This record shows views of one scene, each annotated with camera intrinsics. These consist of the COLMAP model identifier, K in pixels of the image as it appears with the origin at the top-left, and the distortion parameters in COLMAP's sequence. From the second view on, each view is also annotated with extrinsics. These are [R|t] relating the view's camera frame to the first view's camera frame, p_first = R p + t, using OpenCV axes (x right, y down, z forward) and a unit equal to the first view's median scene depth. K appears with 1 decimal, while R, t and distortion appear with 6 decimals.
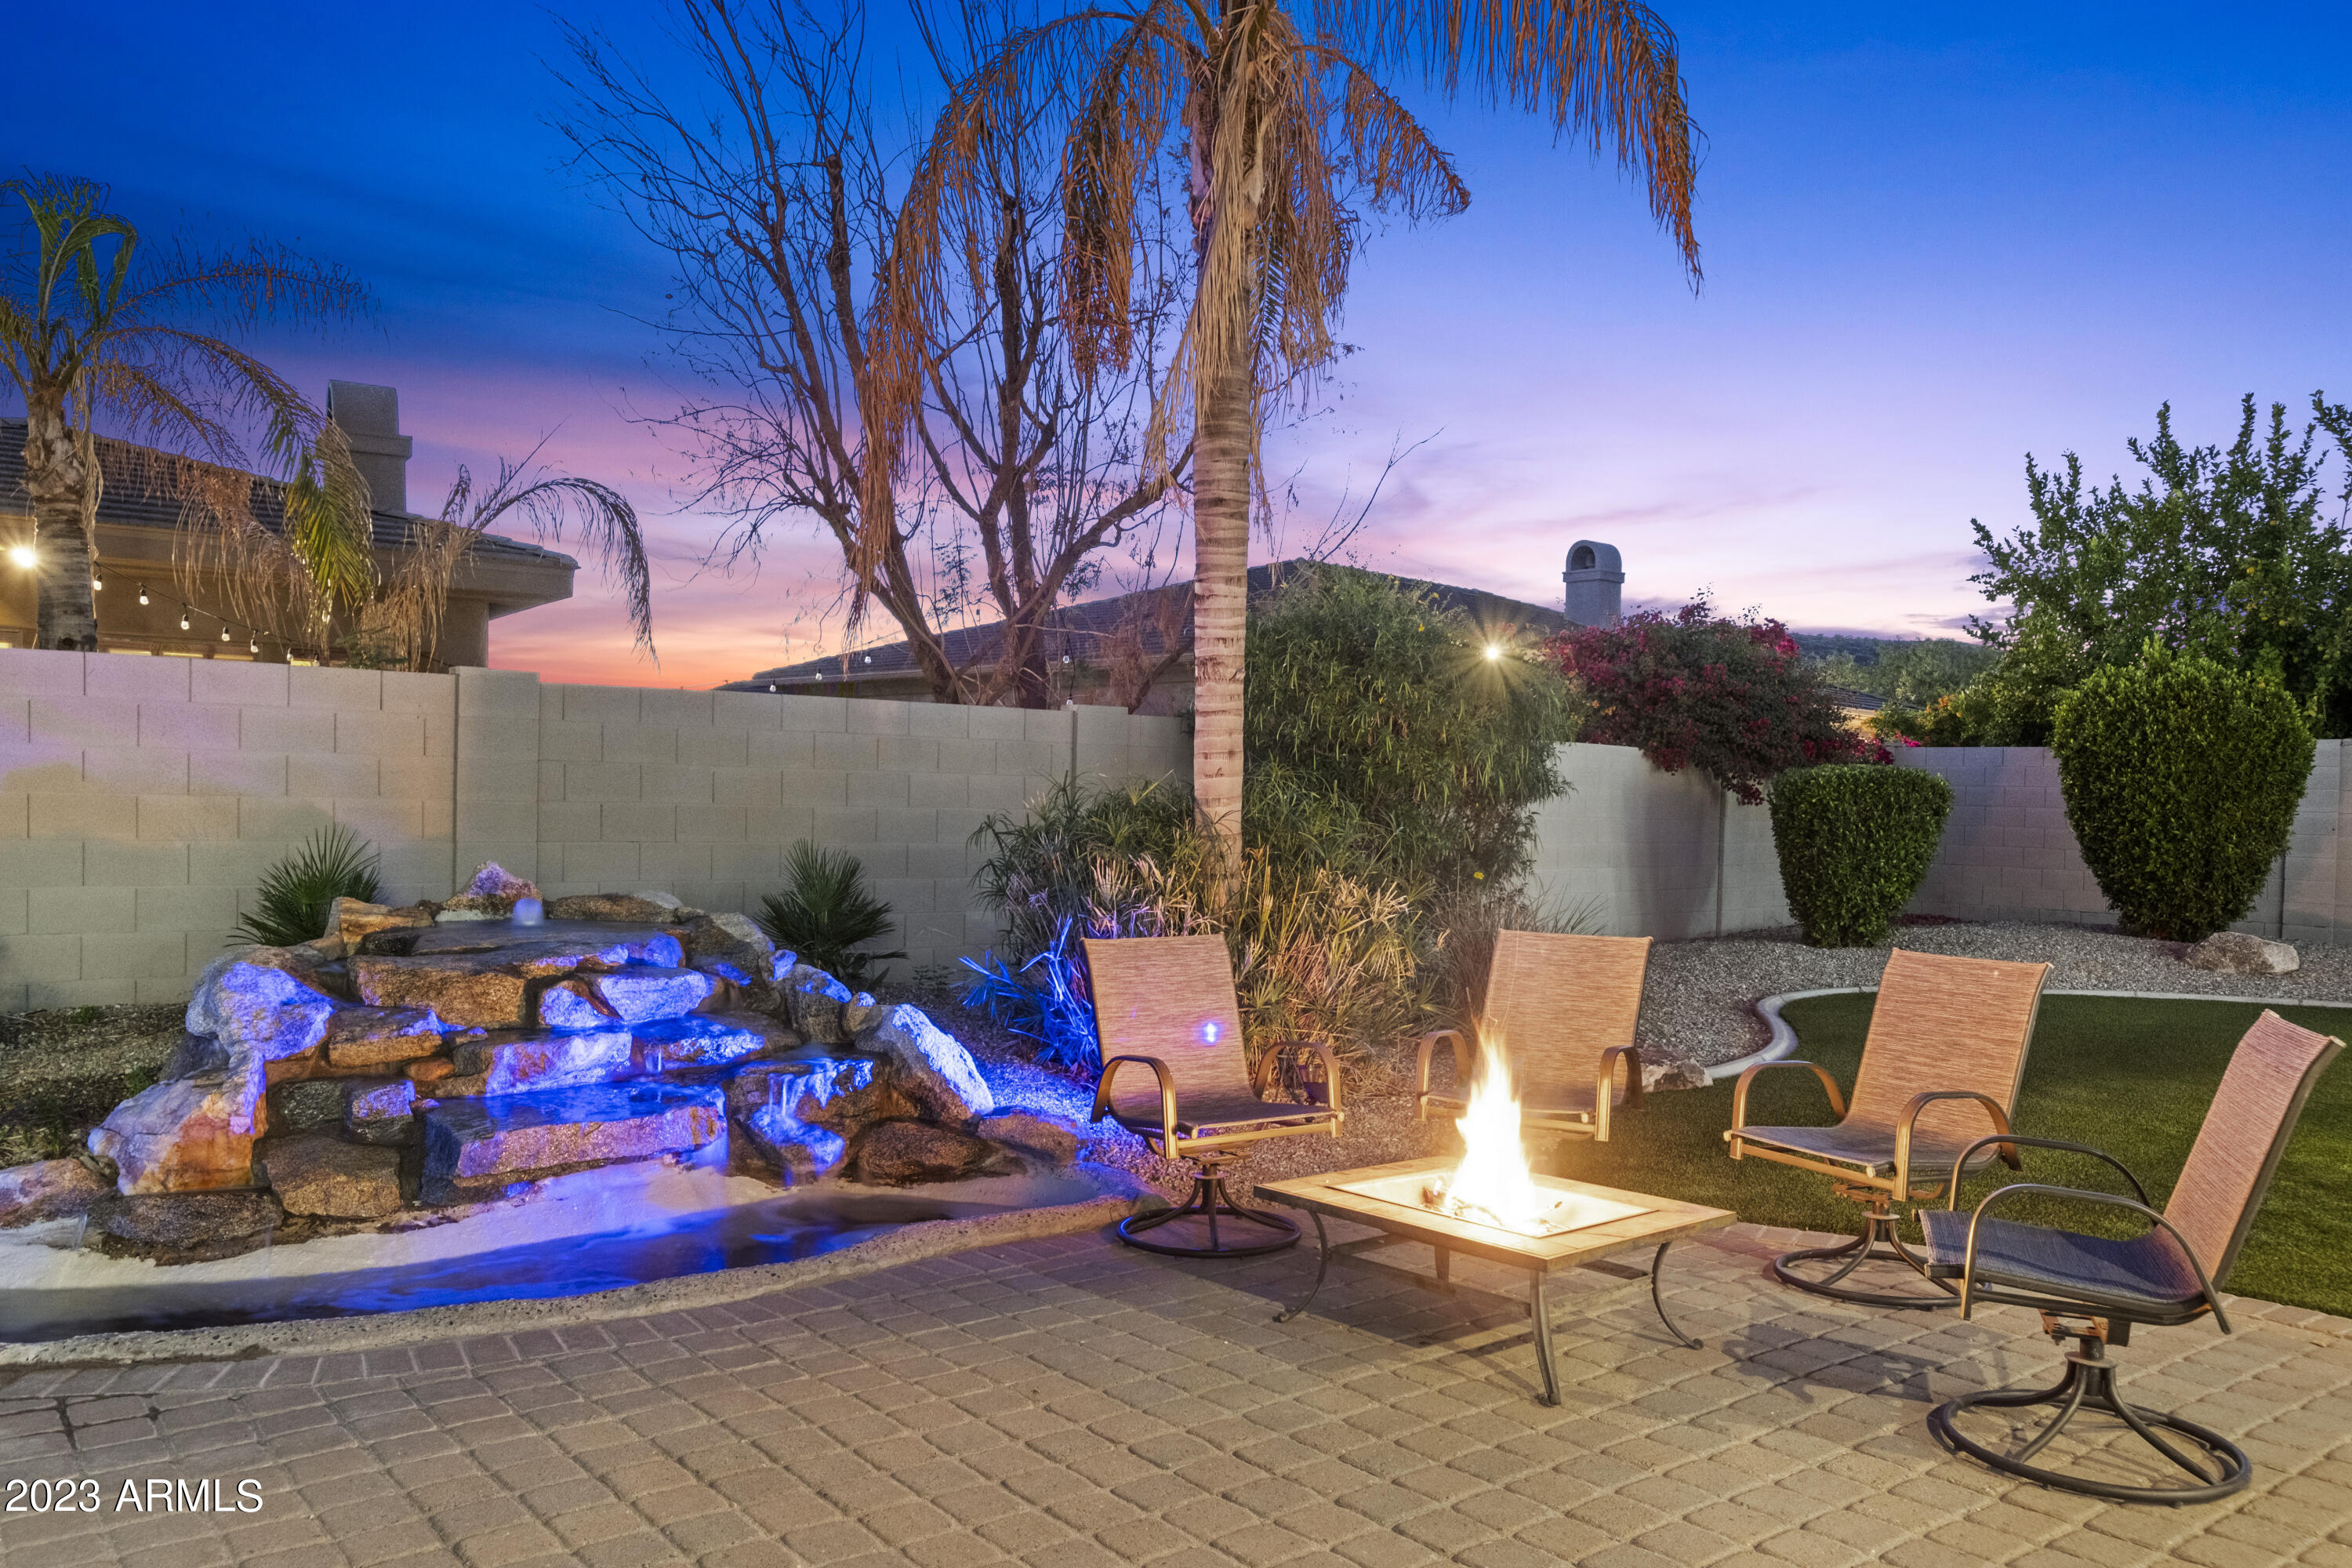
lens RADIAL K [[1627.1, 0, 1175.8], [0, 1627.1, 821.4], [0, 0, 1]] dist [0.020295, -0.000319]
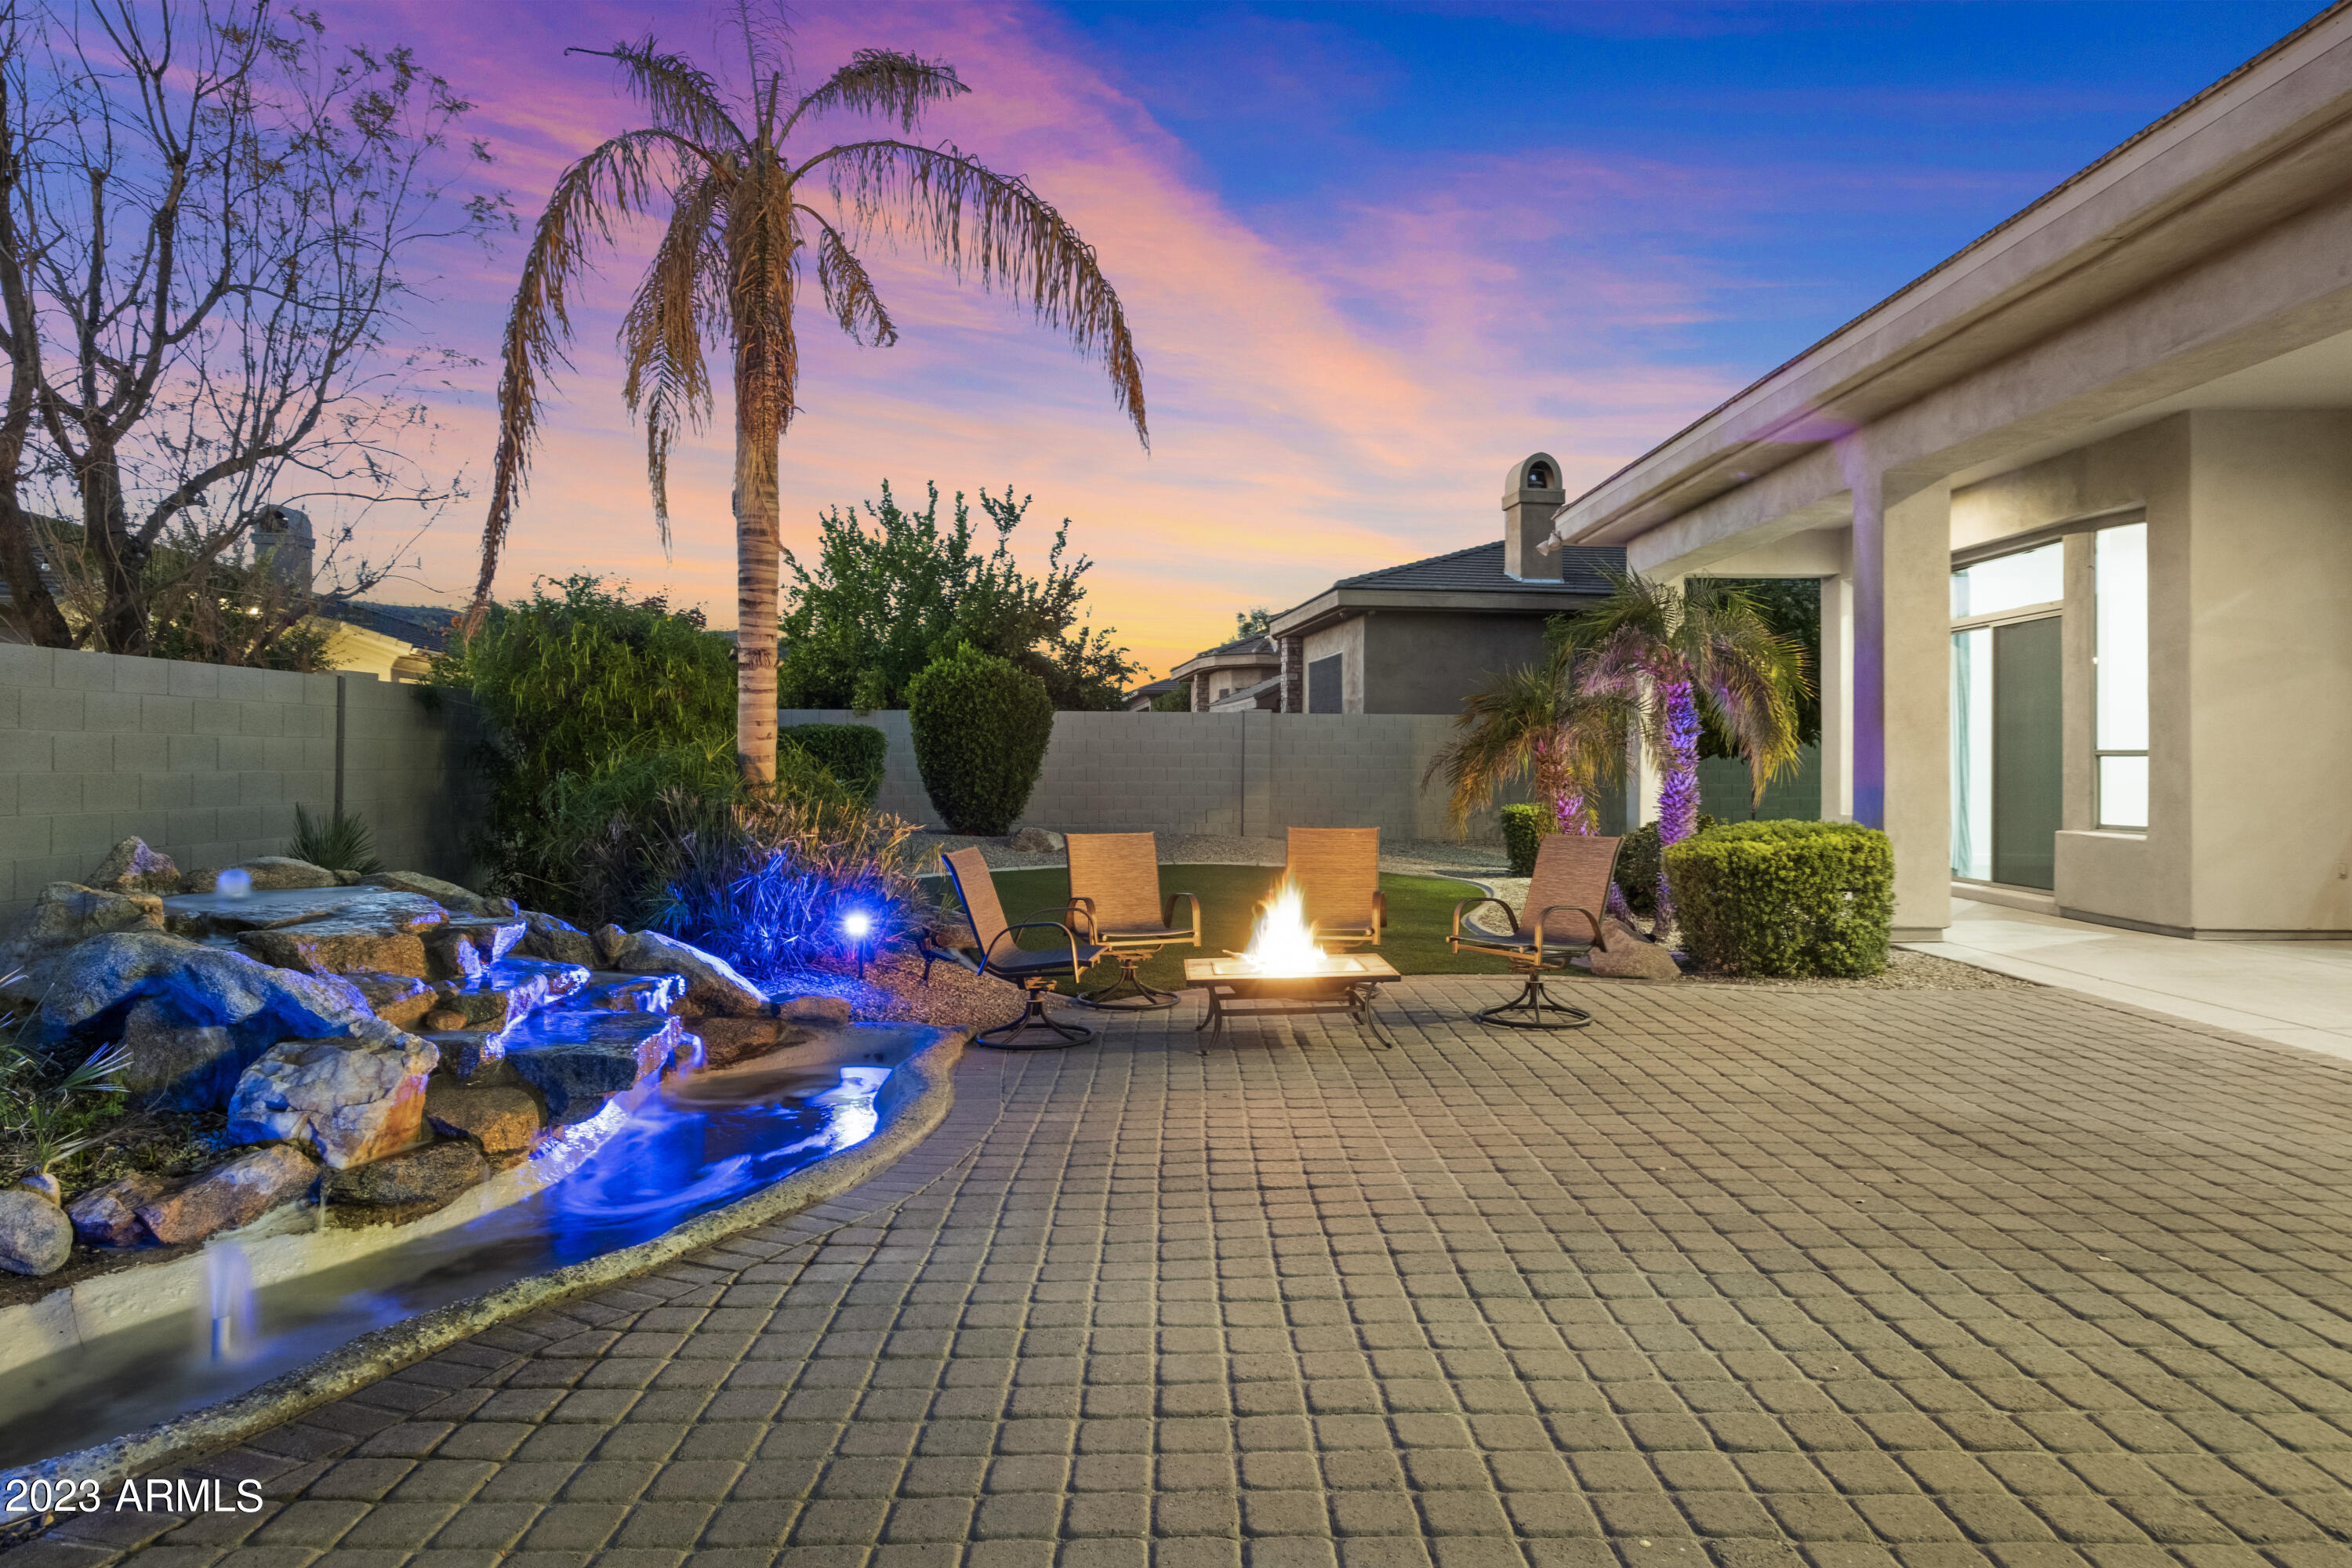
lens RADIAL K [[1452.5, 0, 1176.0], [0, 1452.5, 784.0], [0, 0, 1]] dist [0.001952, 0.000542]
pose [[0.569960, -0.021217, 0.821399, -0.810938], [0.007546, 0.999760, 0.020588, -0.009198], [-0.821638, -0.005536, 0.569983, 0.085141]]
